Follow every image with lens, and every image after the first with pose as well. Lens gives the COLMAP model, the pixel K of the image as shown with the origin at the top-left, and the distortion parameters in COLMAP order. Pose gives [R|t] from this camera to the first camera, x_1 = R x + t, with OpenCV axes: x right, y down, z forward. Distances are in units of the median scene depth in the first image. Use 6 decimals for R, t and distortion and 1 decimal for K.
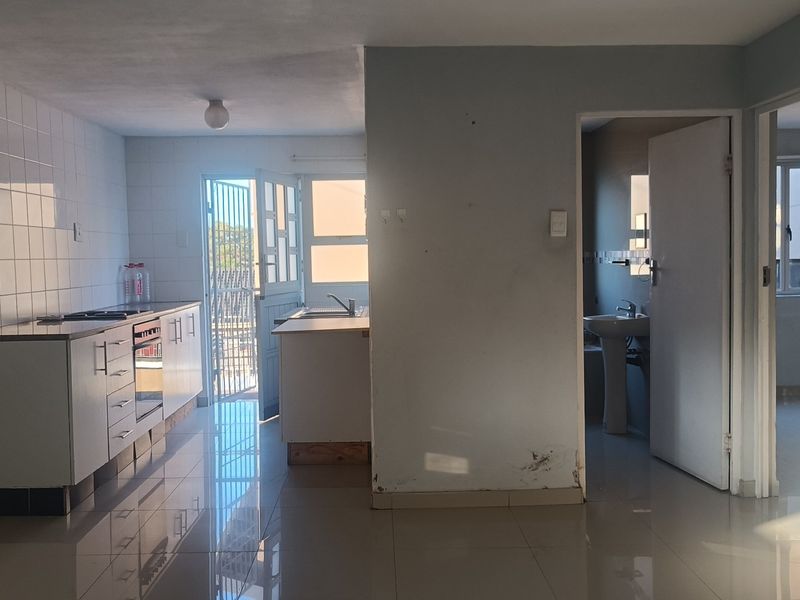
lens RADIAL K [[793.0, 0, 402.9], [0, 793.0, 302.9], [0, 0, 1]] dist [0.025221, 0.000000]
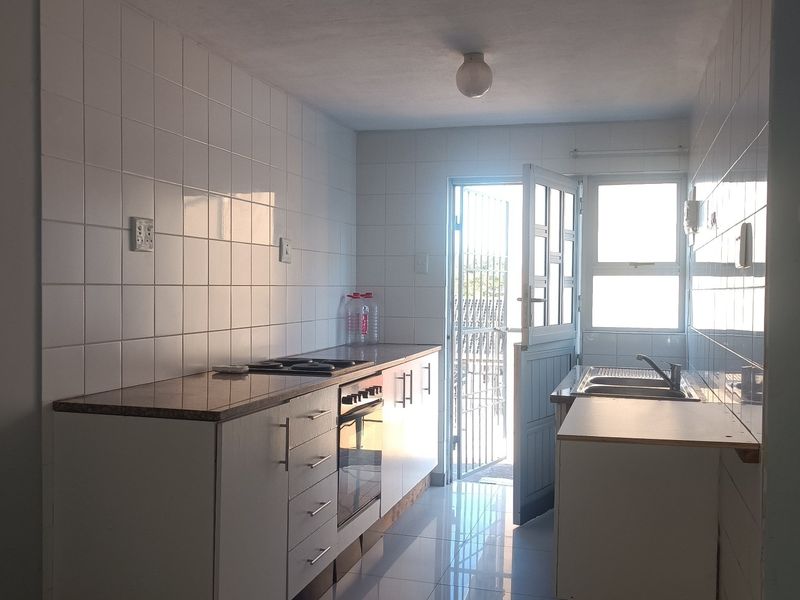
lens RADIAL K [[793.0, 0, 399.8], [0, 793.0, 303.0], [0, 0, 1]] dist [0.025221, 0.000000]
pose [[0.951952, 0.035446, -0.304188, -0.065793], [-0.046530, 0.998488, -0.029262, -0.019190], [0.302691, 0.042010, 0.952163, 0.277790]]
